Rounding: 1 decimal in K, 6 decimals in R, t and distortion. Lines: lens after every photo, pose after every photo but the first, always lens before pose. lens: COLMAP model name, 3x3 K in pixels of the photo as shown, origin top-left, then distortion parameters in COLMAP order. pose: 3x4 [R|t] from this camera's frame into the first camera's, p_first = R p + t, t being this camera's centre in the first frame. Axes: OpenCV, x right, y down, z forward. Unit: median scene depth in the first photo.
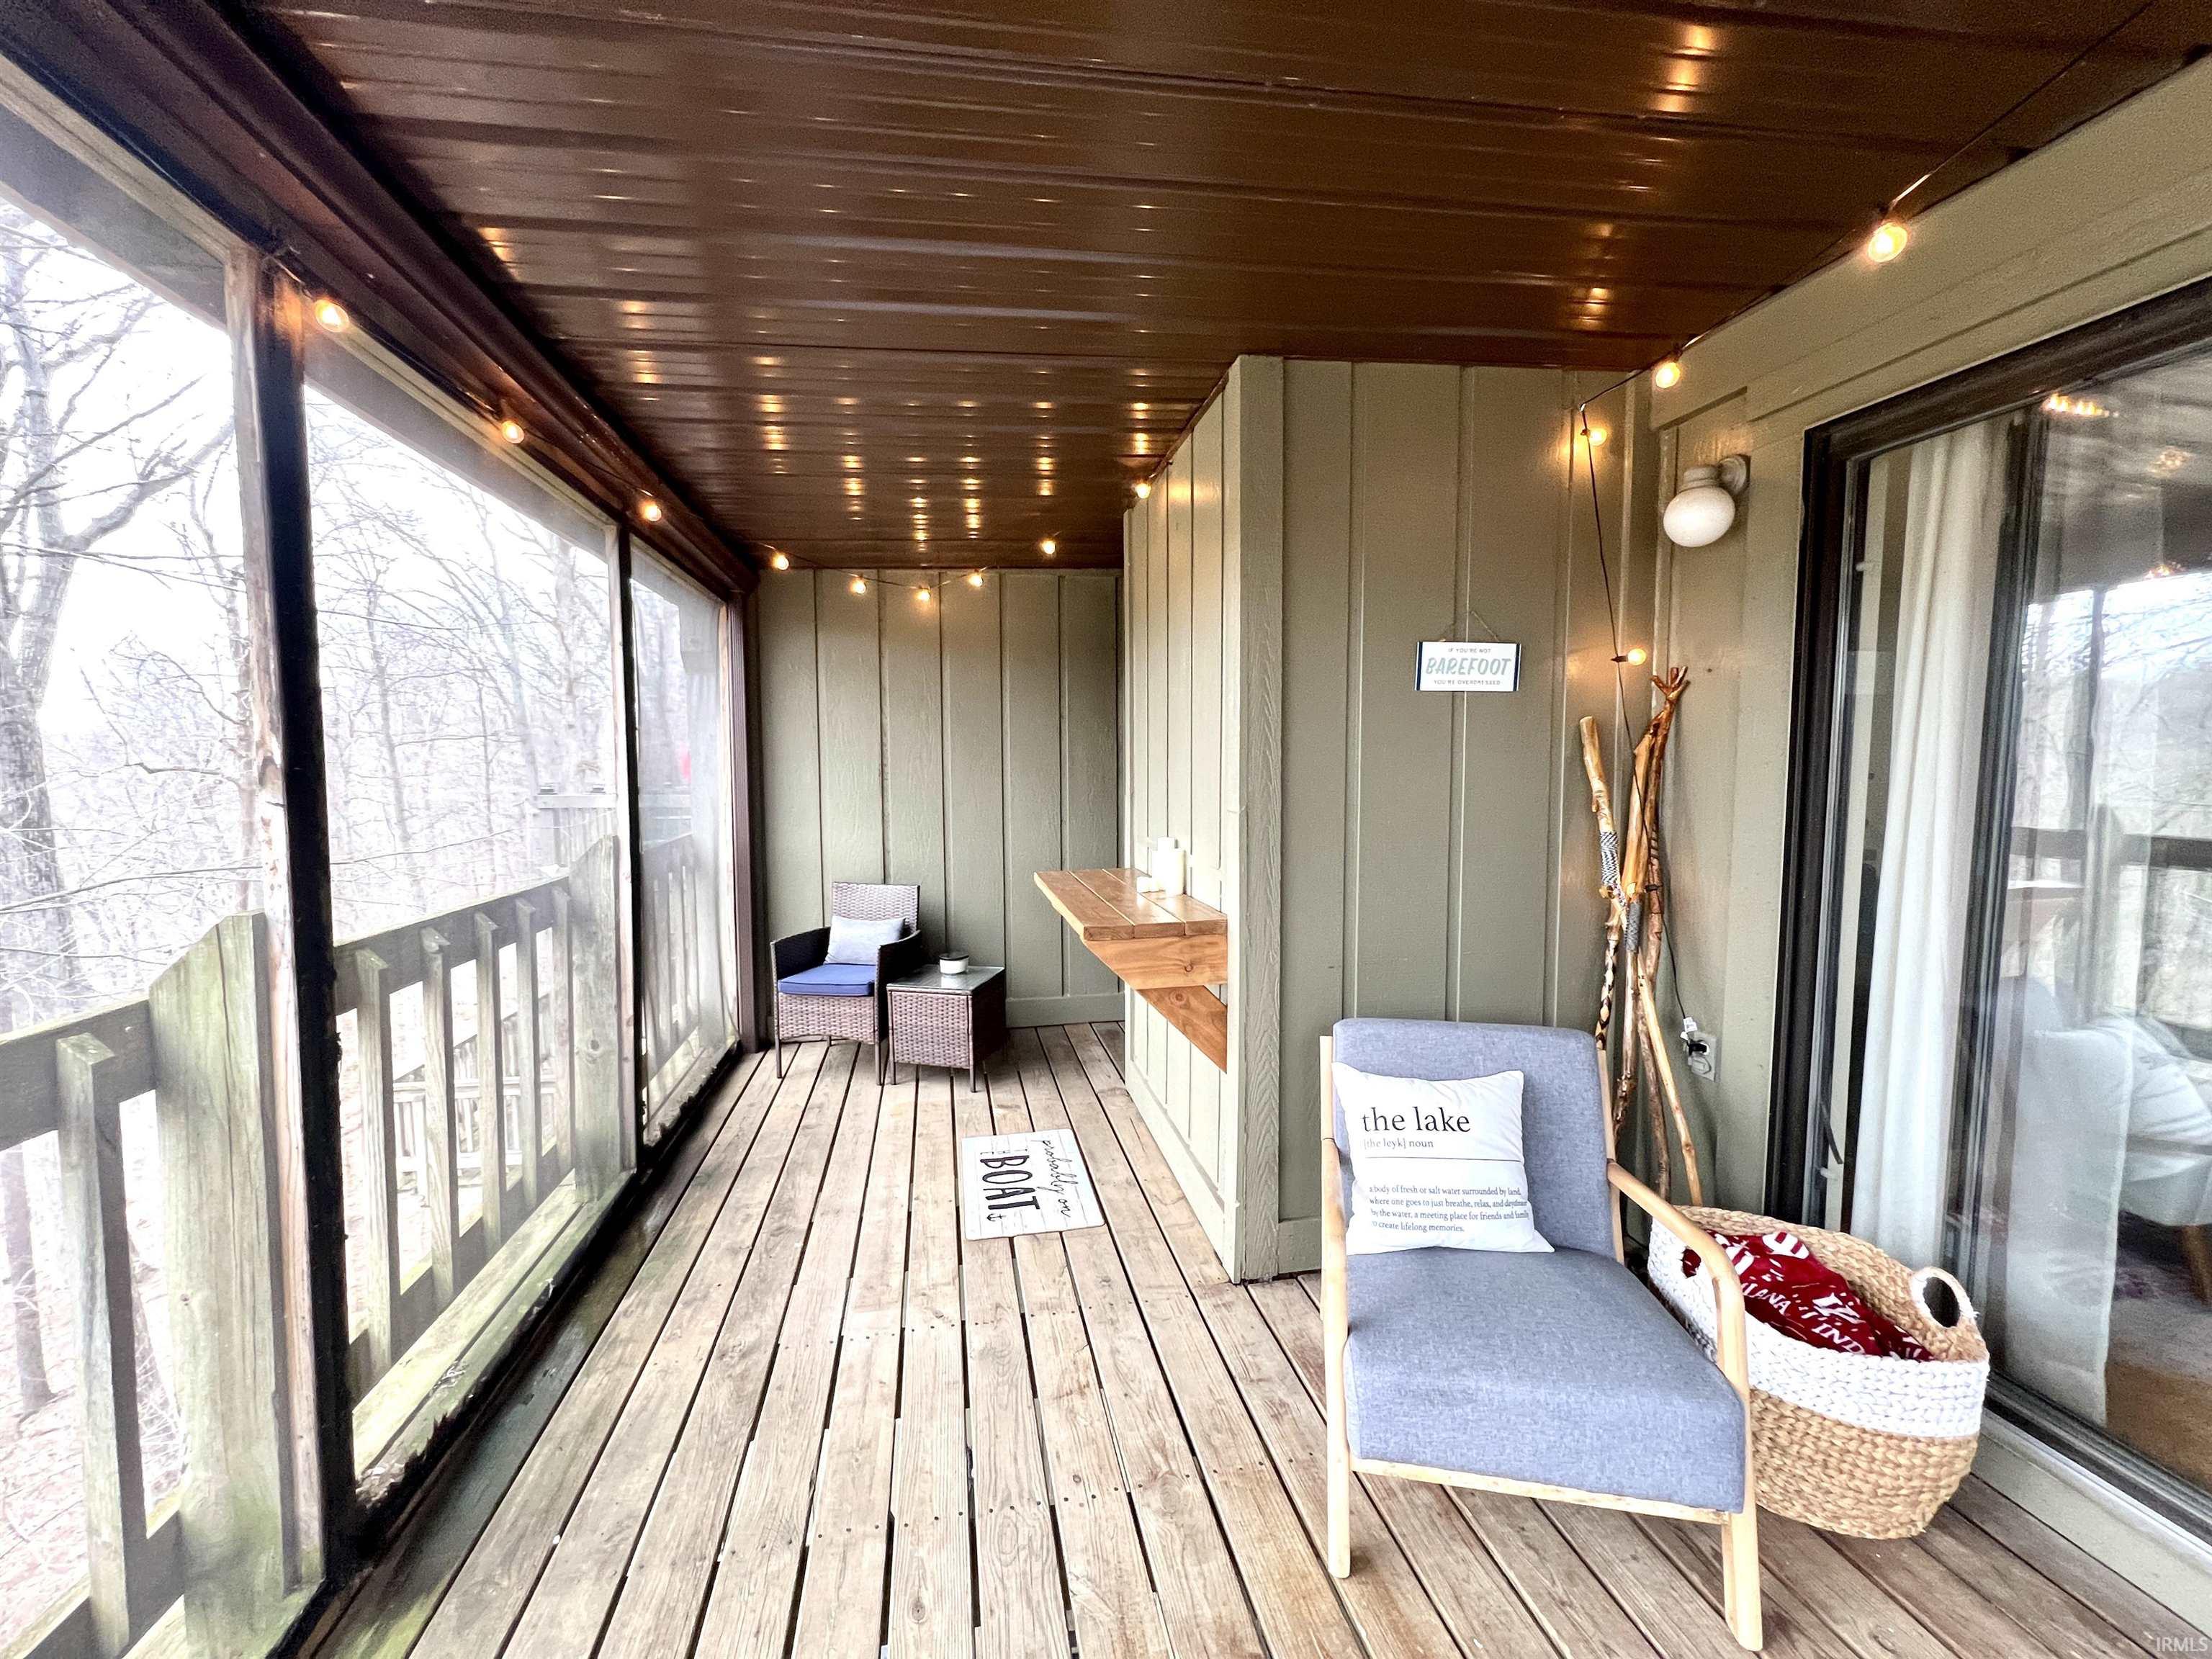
lens RADIAL K [[884.2, 0, 1108.8], [0, 884.2, 835.7], [0, 0, 1]] dist [-0.003903, 0.000429]
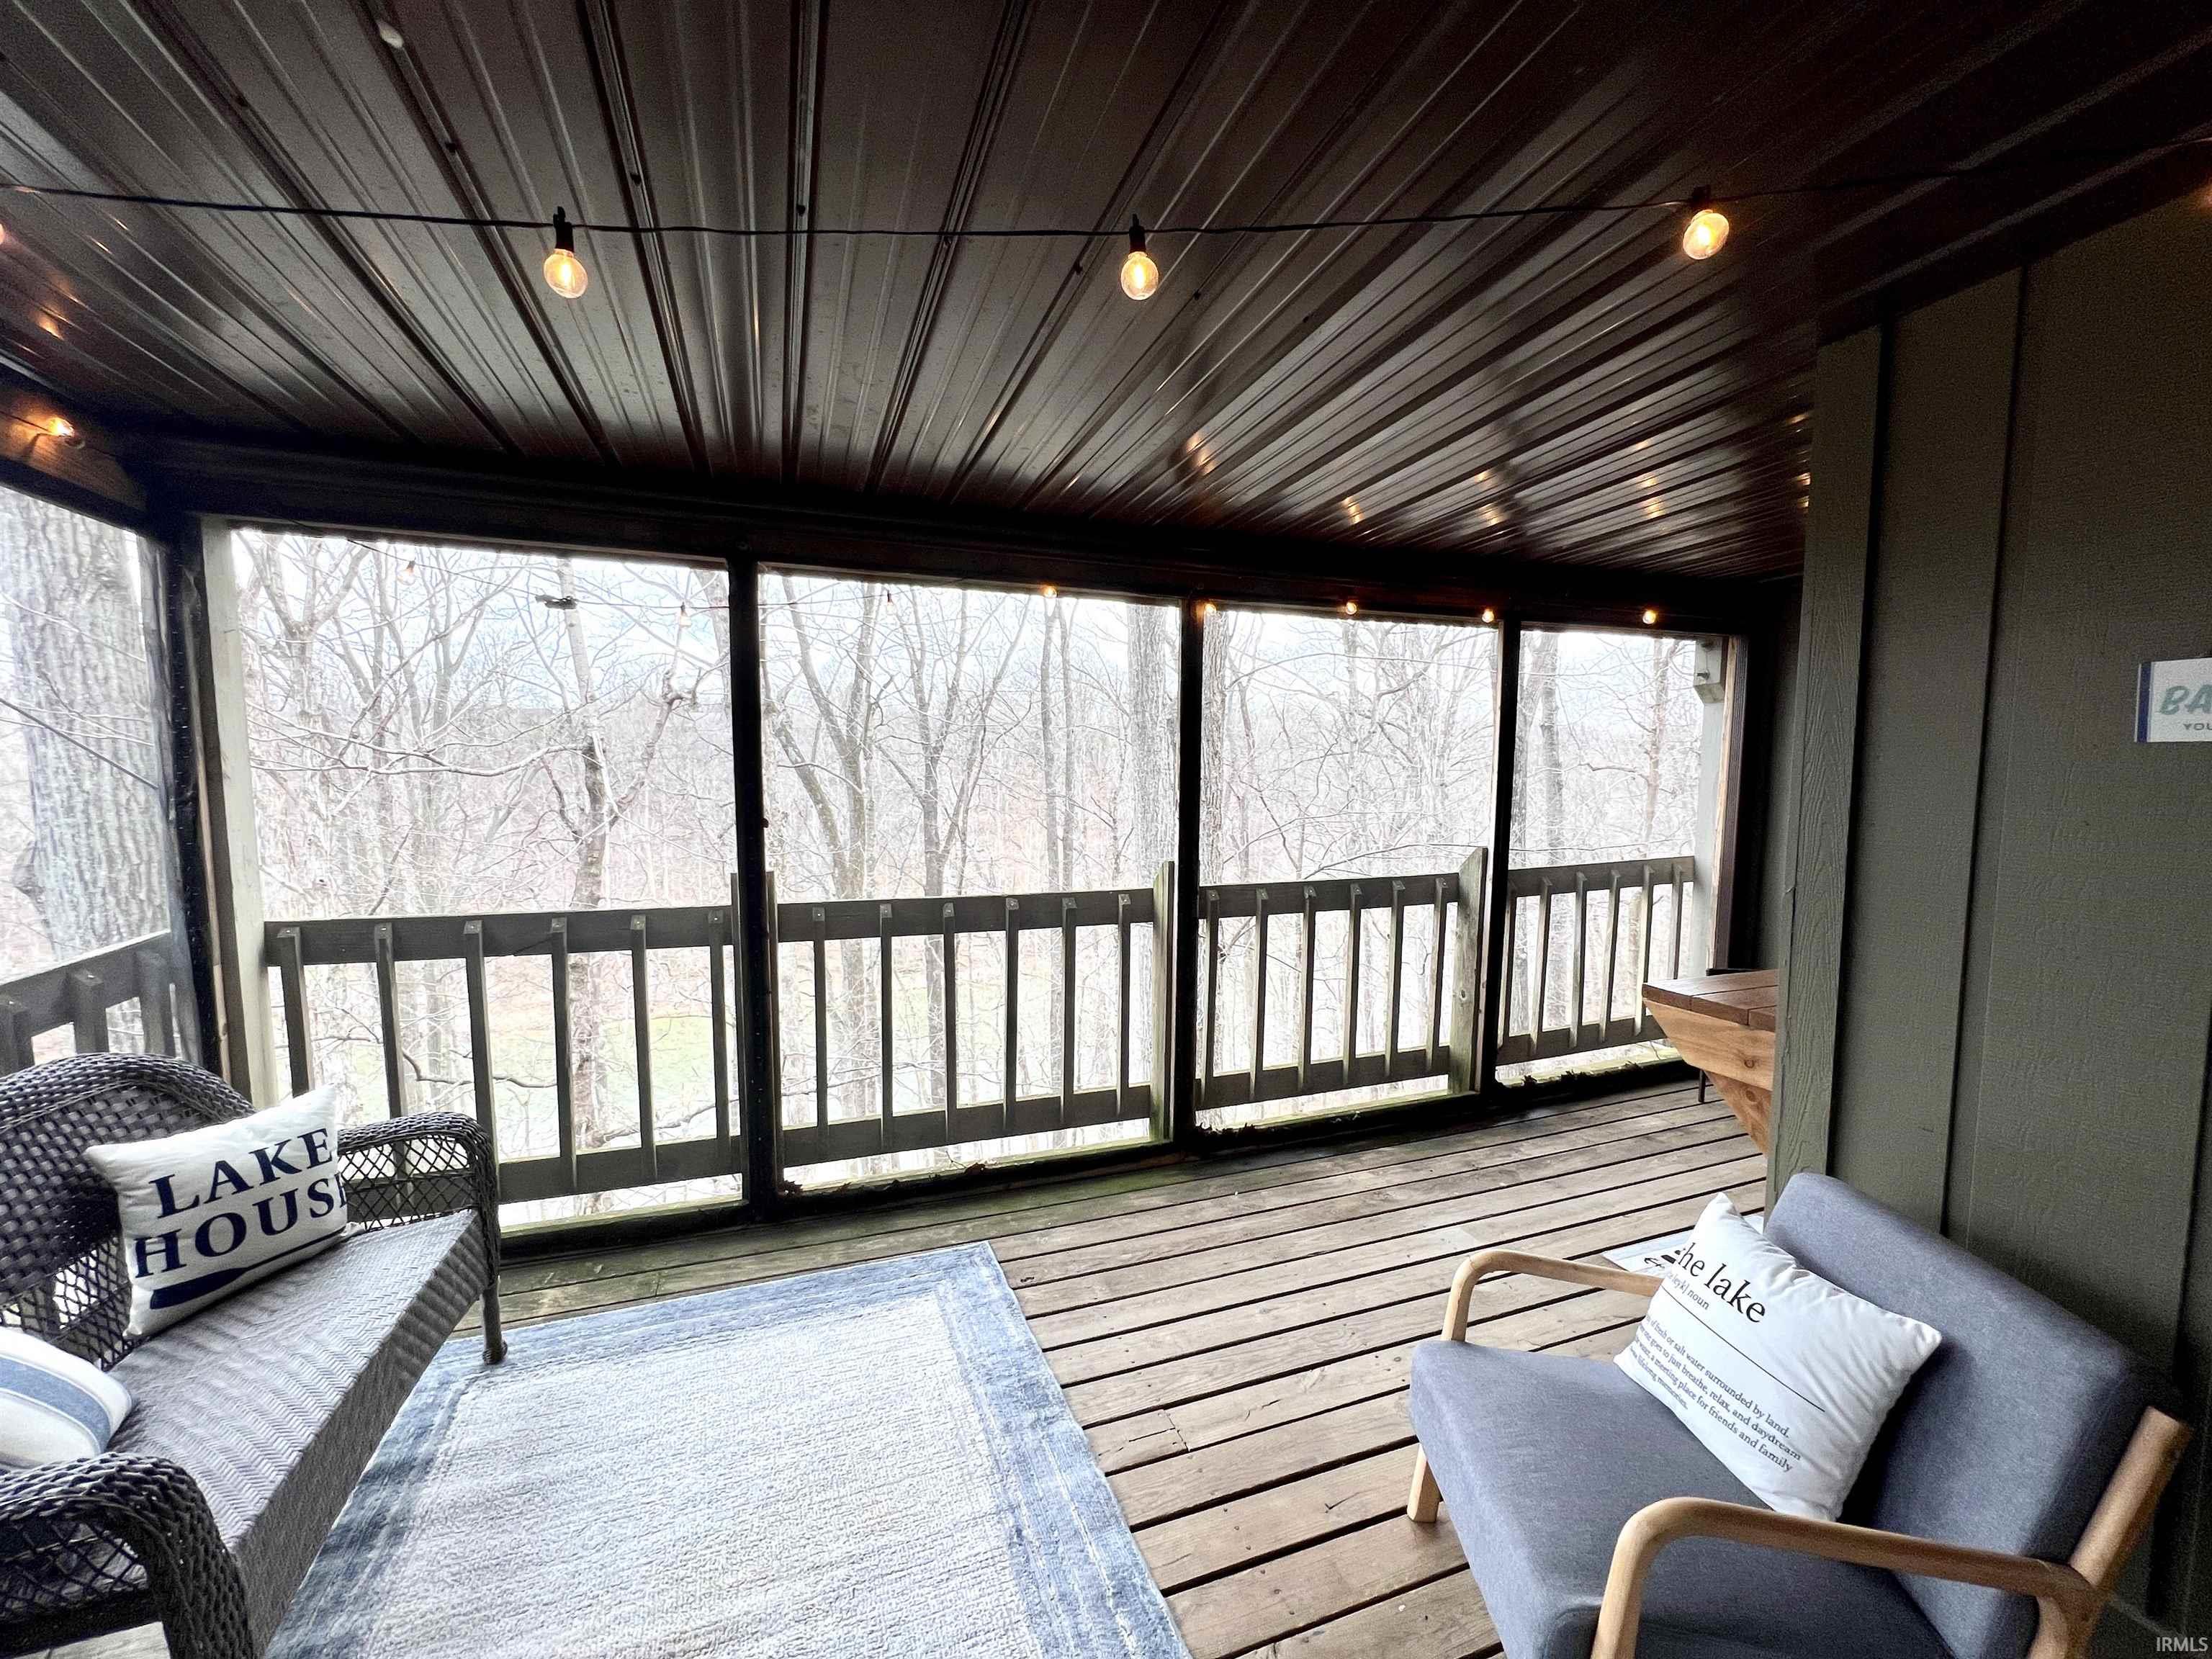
lens RADIAL K [[884.2, 0, 1092.1], [0, 884.2, 839.3], [0, 0, 1]] dist [-0.003903, 0.000429]
pose [[0.151812, 0.081616, -0.985034, 1.031988], [-0.067292, 0.995126, 0.072081, -0.114626], [0.986116, 0.055342, 0.156564, 0.249187]]
